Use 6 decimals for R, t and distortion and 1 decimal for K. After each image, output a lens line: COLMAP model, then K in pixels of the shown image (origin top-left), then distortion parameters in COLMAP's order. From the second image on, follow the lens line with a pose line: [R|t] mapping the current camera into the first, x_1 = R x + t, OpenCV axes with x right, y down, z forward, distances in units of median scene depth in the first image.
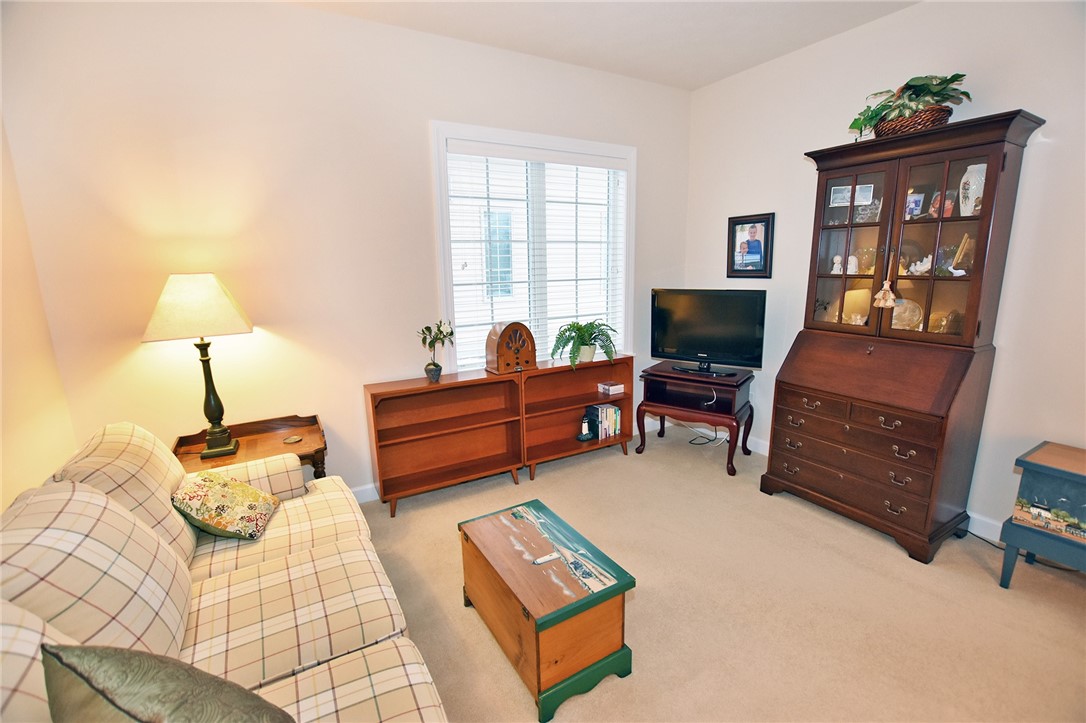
lens RADIAL K [[476.1, 0, 545.9], [0, 476.1, 361.6], [0, 0, 1]] dist [-0.028893, 0.000756]
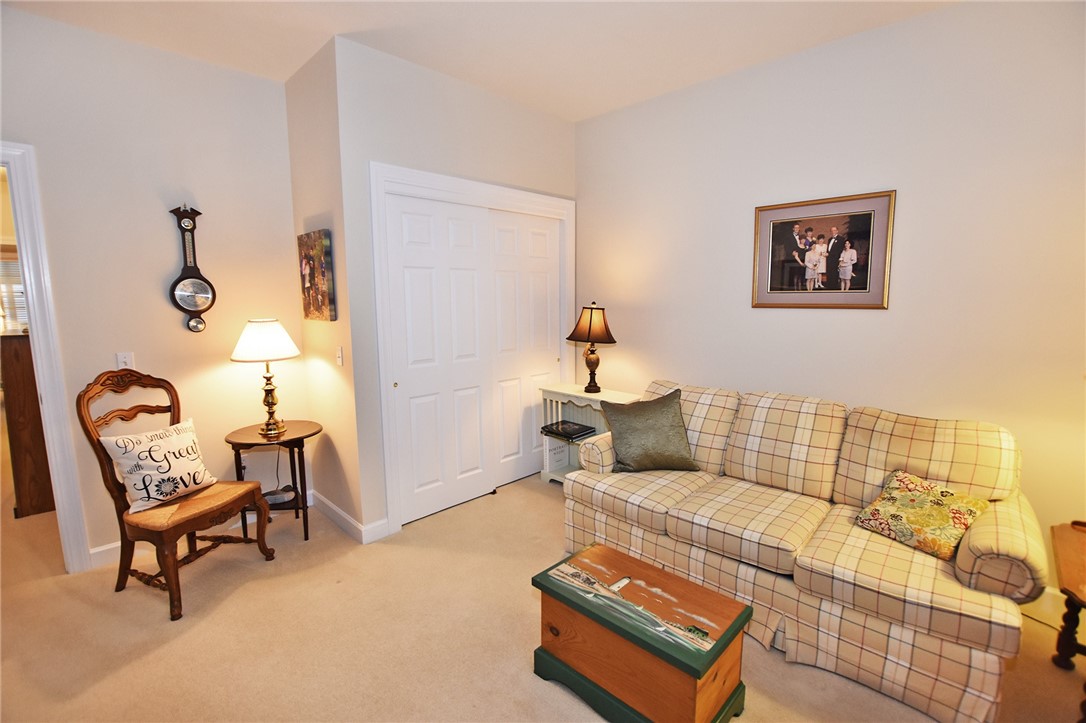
lens RADIAL K [[476.1, 0, 545.9], [0, 476.1, 361.6], [0, 0, 1]] dist [-0.028893, 0.000756]
pose [[-0.966054, 0.056162, -0.252162, 0.371009], [-0.030320, 0.944690, 0.326560, -0.337737], [0.256555, 0.323120, -0.910919, 1.686363]]
